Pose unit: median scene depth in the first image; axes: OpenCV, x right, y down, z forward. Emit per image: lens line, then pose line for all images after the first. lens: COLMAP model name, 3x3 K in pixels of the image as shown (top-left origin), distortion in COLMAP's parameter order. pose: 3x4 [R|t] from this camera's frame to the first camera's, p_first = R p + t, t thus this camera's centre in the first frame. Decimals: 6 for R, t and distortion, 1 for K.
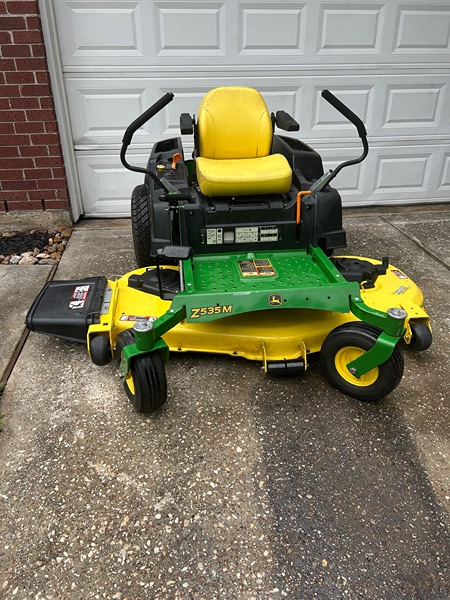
lens RADIAL K [[453.6, 0, 222.3], [0, 453.6, 299.9], [0, 0, 1]] dist [0.023053, -0.024144]
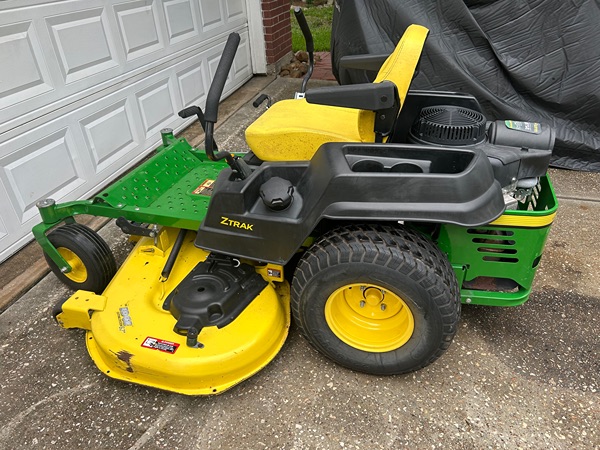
lens RADIAL K [[453.6, 0, 299.9], [0, 453.6, 229.4], [0, 0, 1]] dist [0.023053, -0.024144]
pose [[0.367878, -0.486802, 0.792268, -0.324558], [0.450670, 0.838603, 0.306010, -0.245133], [-0.813365, 0.244477, 0.527891, 0.417954]]
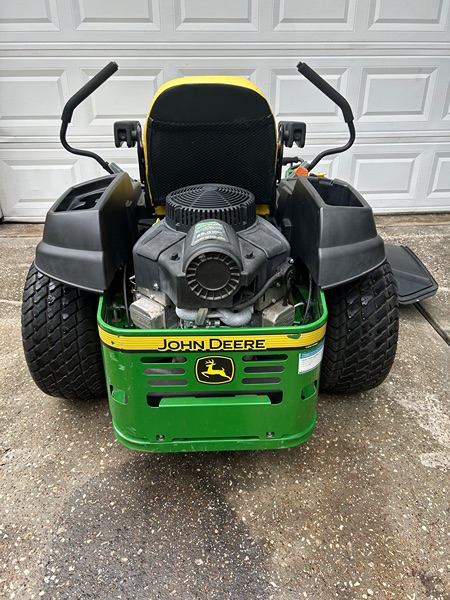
lens RADIAL K [[453.6, 0, 225.0], [0, 453.6, 300.9], [0, 0, 1]] dist [0.023053, -0.024144]
pose [[0.998243, 0.033114, -0.049133, 0.166768], [-0.032092, 0.999255, 0.021446, -0.064038], [0.049806, -0.019832, 0.998562, 0.160551]]
